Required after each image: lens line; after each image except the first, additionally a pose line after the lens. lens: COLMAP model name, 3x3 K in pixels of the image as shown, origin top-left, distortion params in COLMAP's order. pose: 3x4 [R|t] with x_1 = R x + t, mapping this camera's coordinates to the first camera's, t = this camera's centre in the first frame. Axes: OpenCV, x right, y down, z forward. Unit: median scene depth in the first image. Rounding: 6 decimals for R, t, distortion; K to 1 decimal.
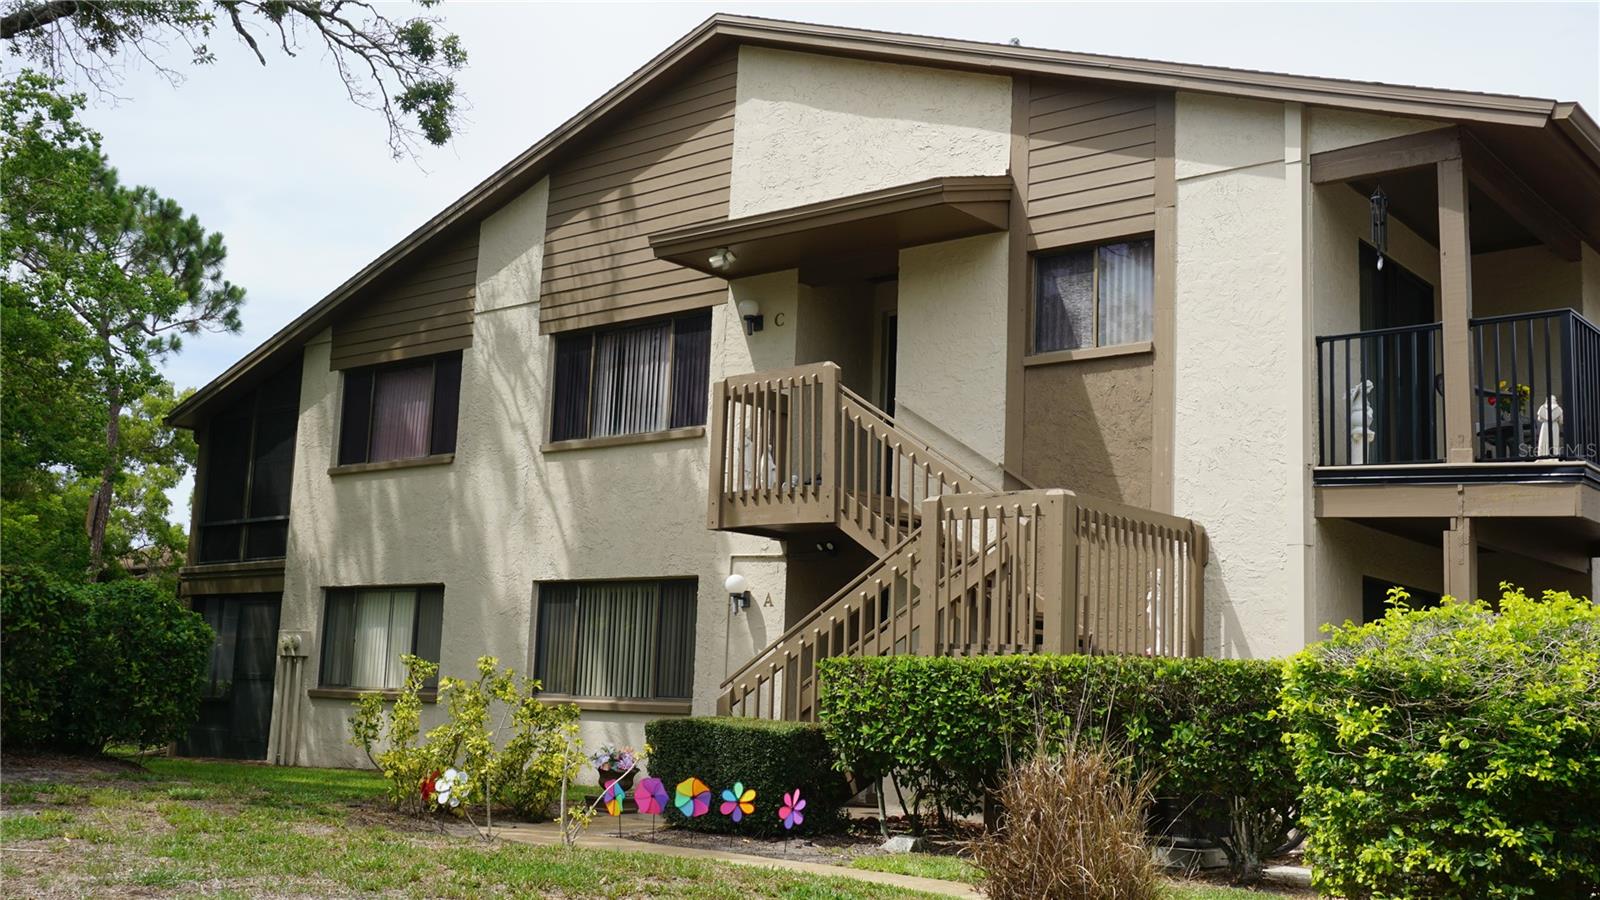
lens RADIAL K [[1653.3, 0, 800.0], [0, 1653.3, 450.0], [0, 0, 1]] dist [-0.034712, 0.011007]
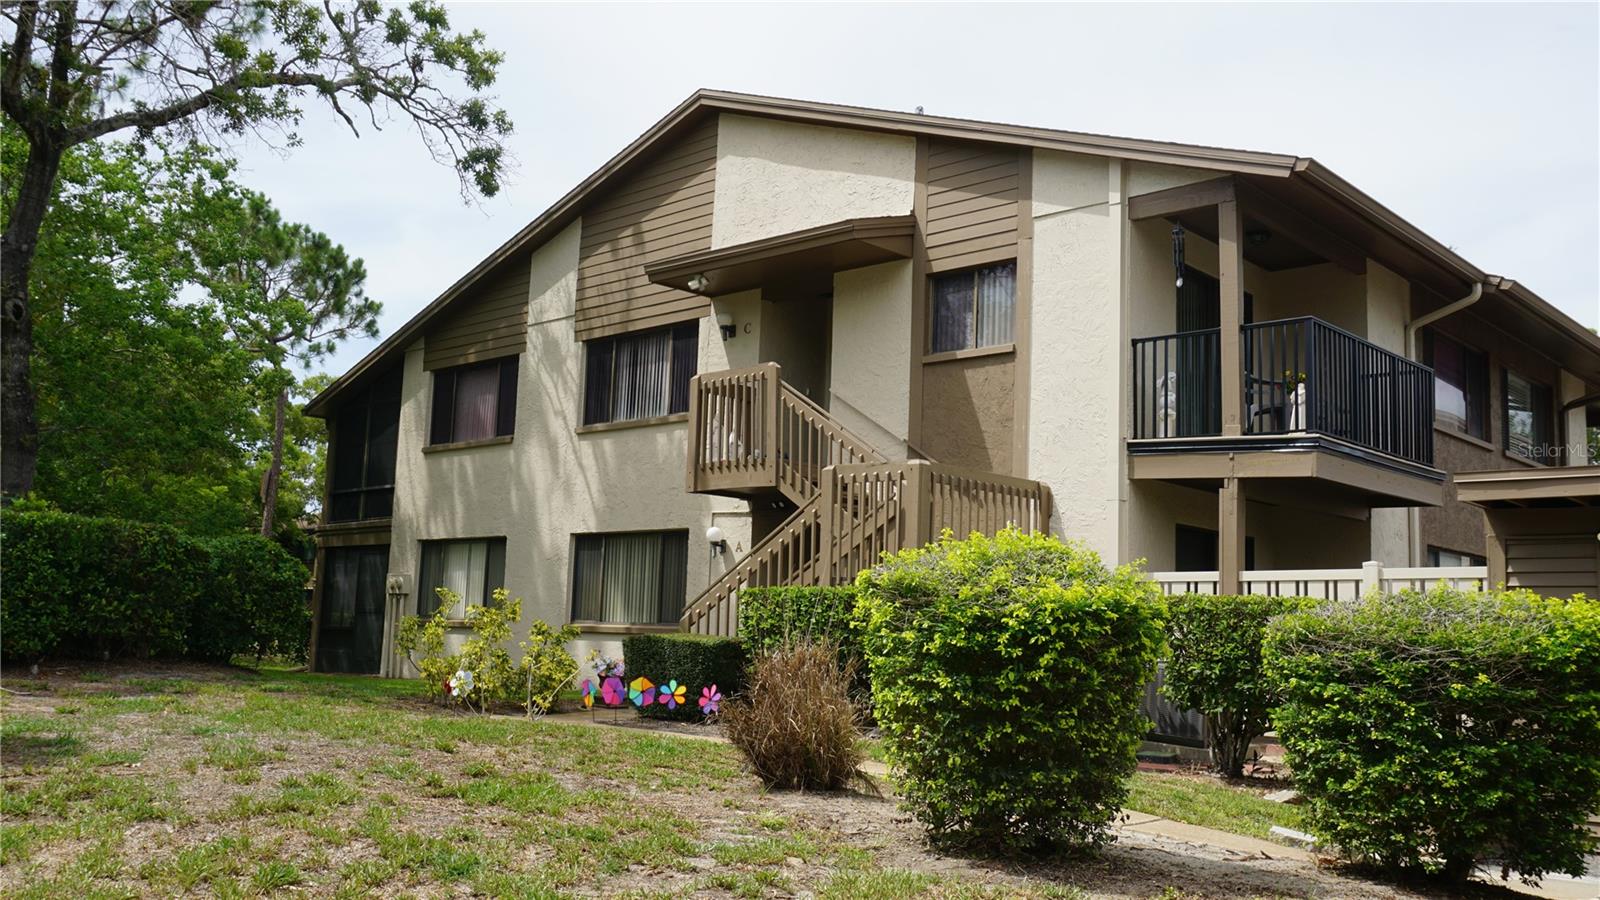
lens RADIAL K [[1400.0, 0, 800.7], [0, 1400.0, 459.1], [0, 0, 1]] dist [-0.065666, 0.001381]
pose [[0.998366, -0.011145, -0.056045, 0.089852], [0.012534, 0.999621, 0.024491, -0.003689], [0.055751, -0.025154, 0.998128, -0.085773]]
